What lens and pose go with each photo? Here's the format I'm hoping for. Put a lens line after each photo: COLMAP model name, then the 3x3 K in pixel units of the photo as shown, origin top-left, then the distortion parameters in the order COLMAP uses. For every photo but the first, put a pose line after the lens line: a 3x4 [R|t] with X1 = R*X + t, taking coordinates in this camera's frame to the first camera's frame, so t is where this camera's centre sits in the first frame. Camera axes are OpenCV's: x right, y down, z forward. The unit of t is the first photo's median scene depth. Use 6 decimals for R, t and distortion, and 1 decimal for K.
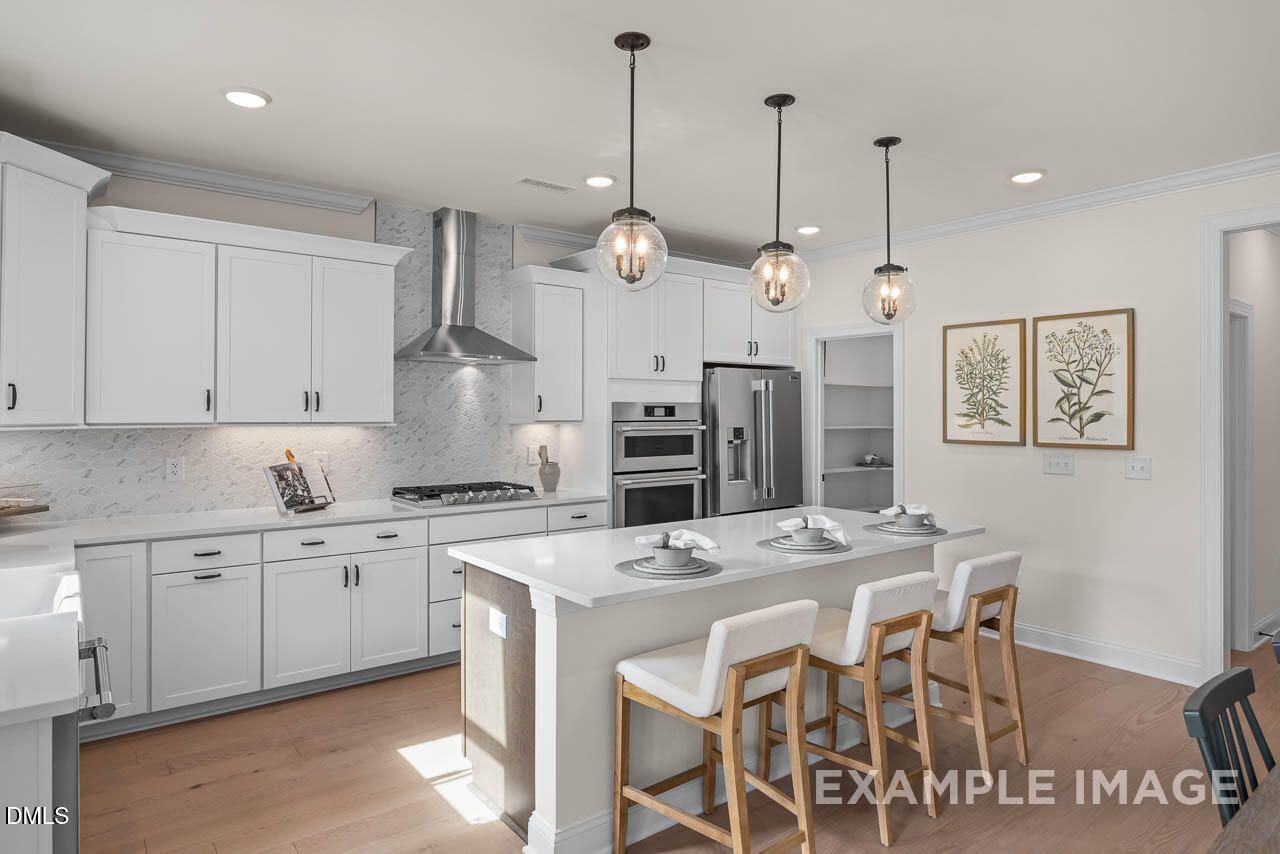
lens RADIAL K [[750.0, 0, 638.9], [0, 750.0, 423.8], [0, 0, 1]] dist [-0.003267, -0.001427]
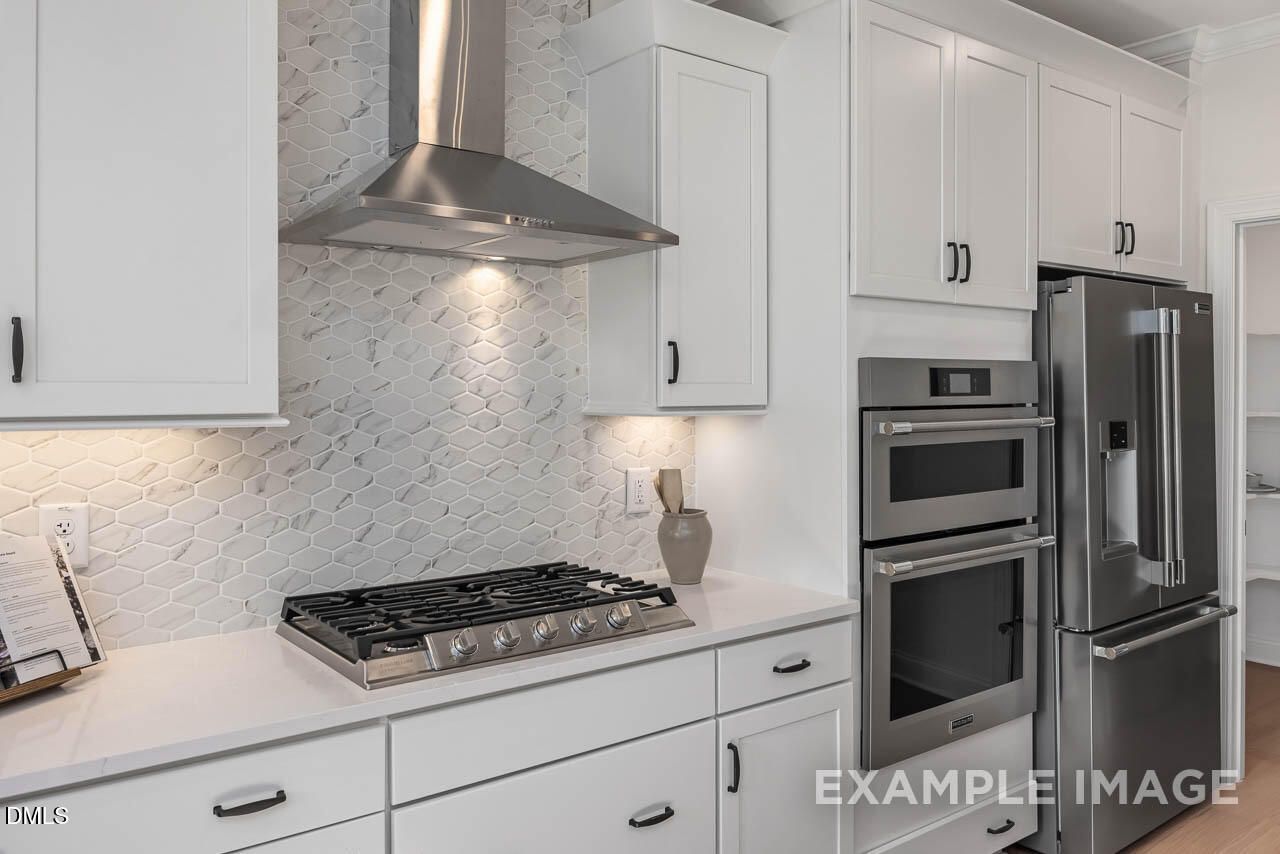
lens RADIAL K [[956.0, 0, 641.9], [0, 956.0, 423.2], [0, 0, 1]] dist [-0.005088, -0.001645]
pose [[0.999995, -0.002641, -0.001513, -0.144889], [0.002670, 0.999800, 0.019841, -0.005597], [0.001460, -0.019845, 0.999802, 0.504354]]
